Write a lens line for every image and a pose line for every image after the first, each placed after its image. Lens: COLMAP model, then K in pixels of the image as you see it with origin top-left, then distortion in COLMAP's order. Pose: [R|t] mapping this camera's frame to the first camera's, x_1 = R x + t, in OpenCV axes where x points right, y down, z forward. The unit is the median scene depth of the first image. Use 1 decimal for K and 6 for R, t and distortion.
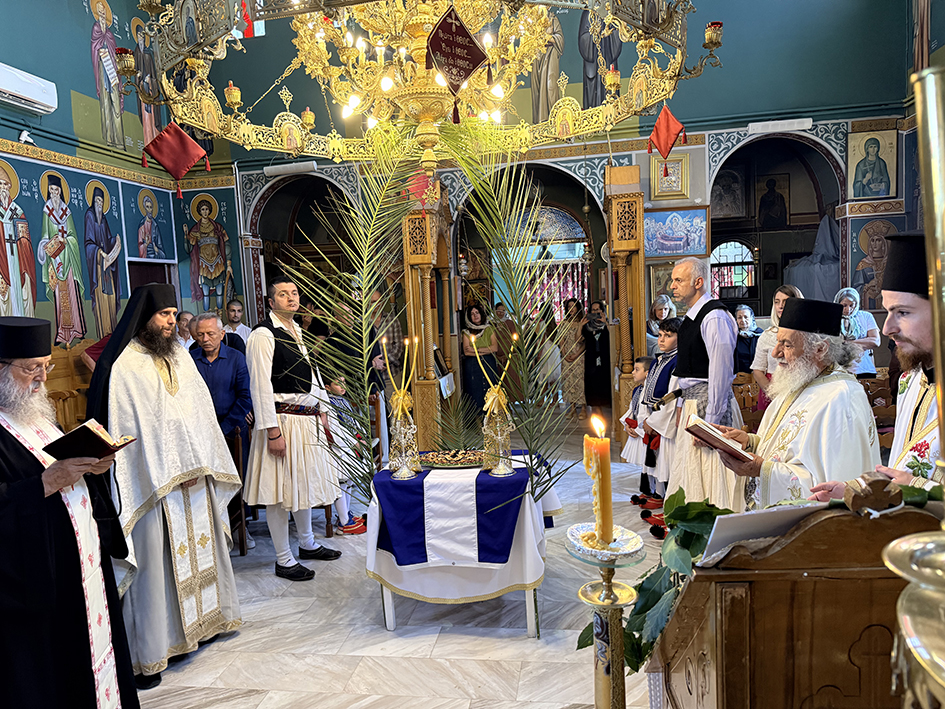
lens RADIAL K [[669.8, 0, 468.4], [0, 669.8, 352.7], [0, 0, 1]] dist [0.027685, -0.032601]
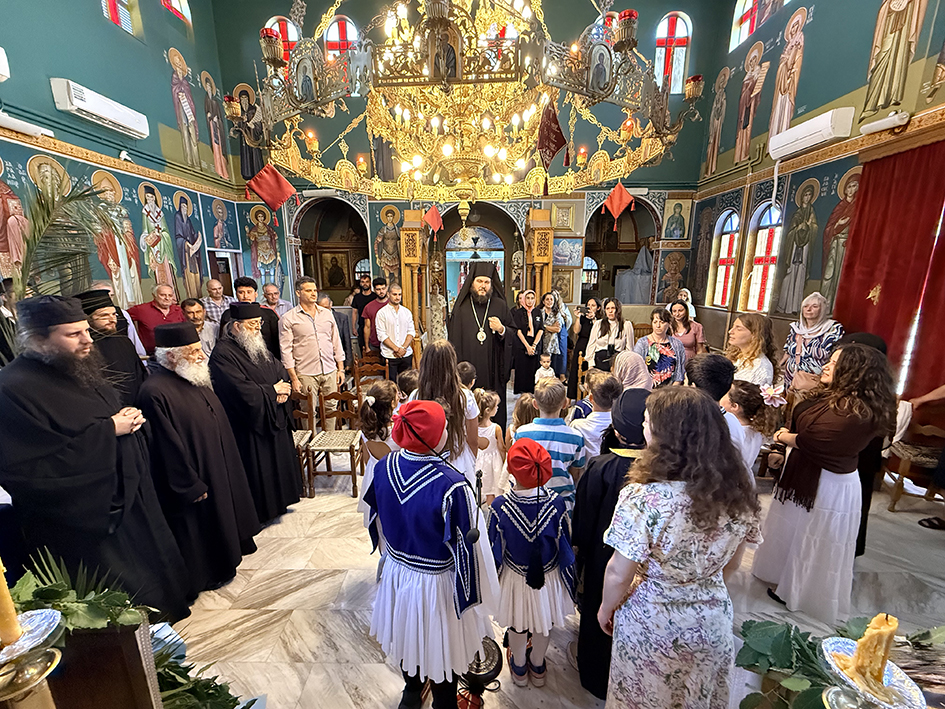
lens RADIAL K [[377.3, 0, 466.6], [0, 377.3, 350.6], [0, 0, 1]] dist [-0.002483, 0.002367]
pose [[0.987810, 0.016613, 0.154778, -0.077069], [-0.035252, 0.992332, 0.118471, -0.039343], [-0.151623, -0.122483, 0.980820, 0.088955]]
